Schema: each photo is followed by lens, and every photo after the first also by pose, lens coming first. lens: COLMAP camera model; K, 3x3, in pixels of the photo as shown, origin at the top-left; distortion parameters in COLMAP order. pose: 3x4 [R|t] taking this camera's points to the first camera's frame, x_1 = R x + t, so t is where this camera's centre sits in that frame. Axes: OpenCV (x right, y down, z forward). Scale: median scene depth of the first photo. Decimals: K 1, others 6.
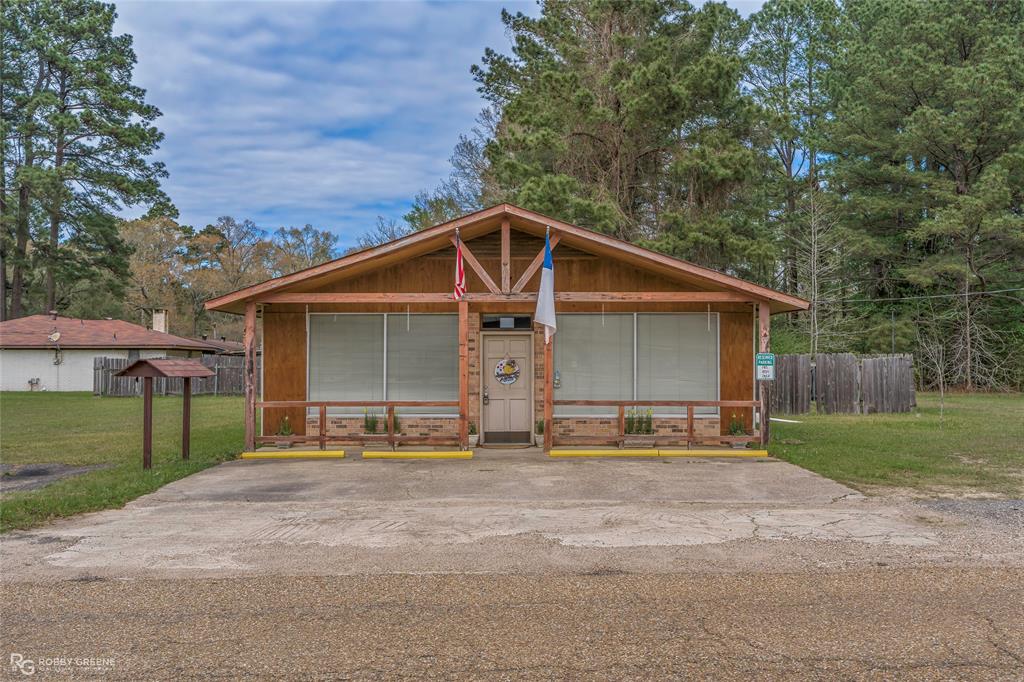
lens RADIAL K [[1005.6, 0, 512.6], [0, 1005.6, 347.1], [0, 0, 1]] dist [-0.006258, 0.000000]
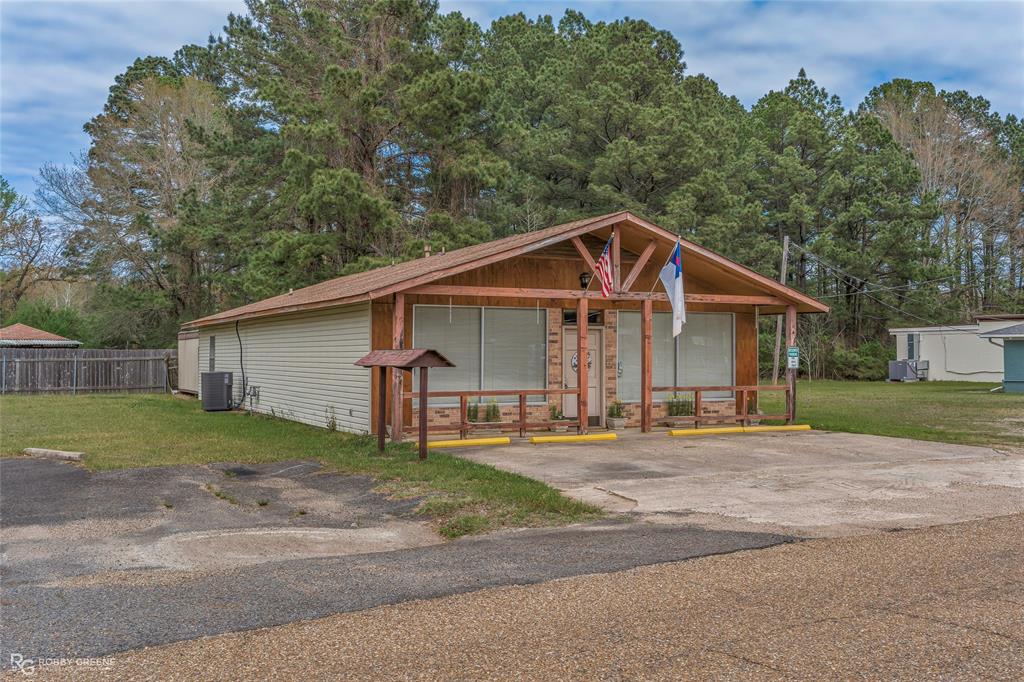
lens RADIAL K [[1005.6, 0, 513.9], [0, 1005.6, 337.0], [0, 0, 1]] dist [-0.006258, 0.000000]
pose [[0.880787, 0.010665, 0.473393, -0.594411], [-0.008789, 0.999942, -0.006174, 0.004075], [-0.473431, 0.001278, 0.880830, 0.064281]]
